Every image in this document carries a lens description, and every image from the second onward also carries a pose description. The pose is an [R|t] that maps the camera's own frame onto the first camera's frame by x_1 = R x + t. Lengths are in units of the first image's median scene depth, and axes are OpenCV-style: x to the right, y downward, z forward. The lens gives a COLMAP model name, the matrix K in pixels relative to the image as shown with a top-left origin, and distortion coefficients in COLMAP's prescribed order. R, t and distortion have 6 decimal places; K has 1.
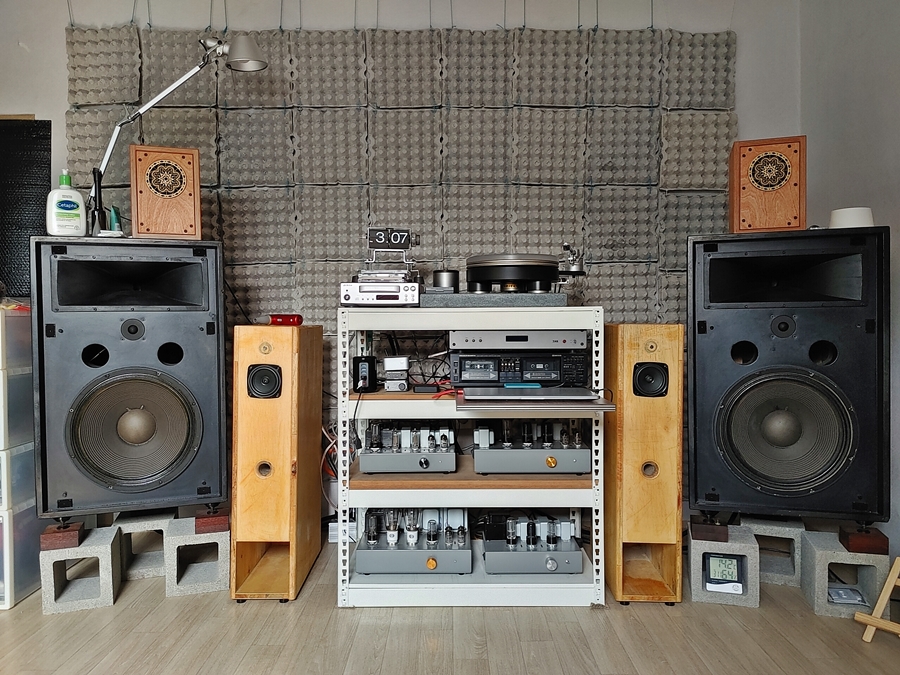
lens RADIAL K [[683.2, 0, 454.7], [0, 683.2, 332.6], [0, 0, 1]] dist [0.024462, -0.022791]
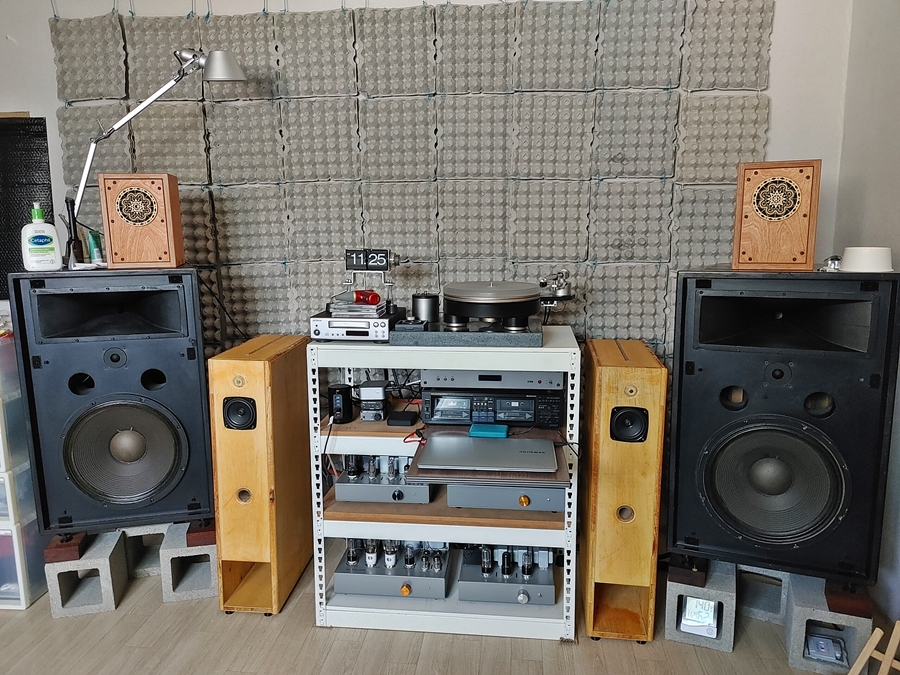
lens RADIAL K [[683.2, 0, 447.0], [0, 683.2, 339.4], [0, 0, 1]] dist [0.024462, -0.022791]
pose [[0.994312, 0.015143, -0.105427, 0.129843], [0.000820, 0.988724, 0.149750, -0.186197], [0.106506, -0.148984, 0.983087, 0.054208]]
